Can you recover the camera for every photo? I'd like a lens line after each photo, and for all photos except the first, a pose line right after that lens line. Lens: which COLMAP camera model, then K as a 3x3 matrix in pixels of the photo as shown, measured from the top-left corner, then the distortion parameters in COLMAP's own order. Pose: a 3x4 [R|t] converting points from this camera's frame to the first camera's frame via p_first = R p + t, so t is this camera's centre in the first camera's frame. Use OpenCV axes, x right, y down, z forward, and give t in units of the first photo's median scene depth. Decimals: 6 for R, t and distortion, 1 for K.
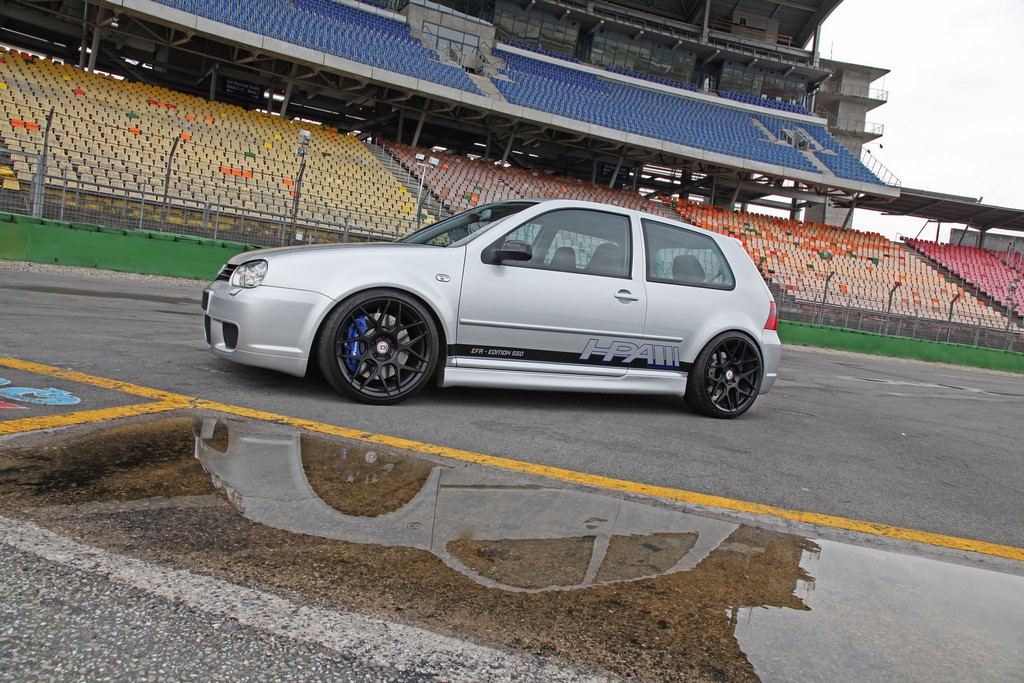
lens RADIAL K [[699.5, 0, 512.0], [0, 699.5, 341.5], [0, 0, 1]] dist [-0.125097, -0.000006]
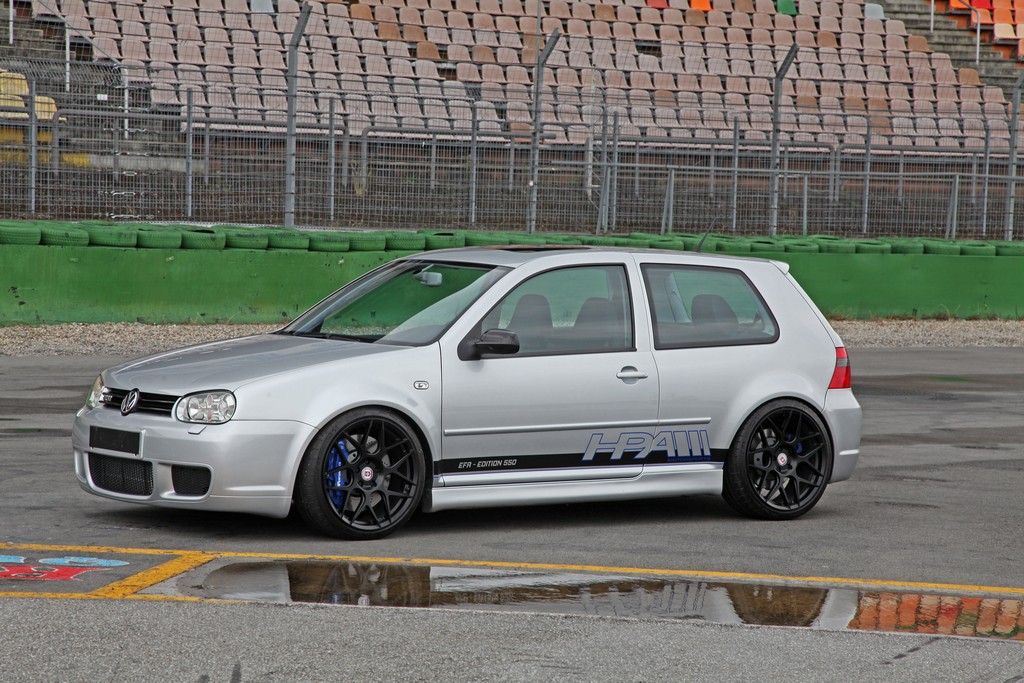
lens RADIAL K [[3102.2, 0, 512.0], [0, 3102.2, 341.5], [0, 0, 1]] dist [0.649043, -0.021730]
pose [[0.986265, -0.103974, 0.128342, -0.411362], [0.104585, 0.994514, 0.001984, -0.121961], [-0.127844, 0.011466, 0.991728, -2.437740]]
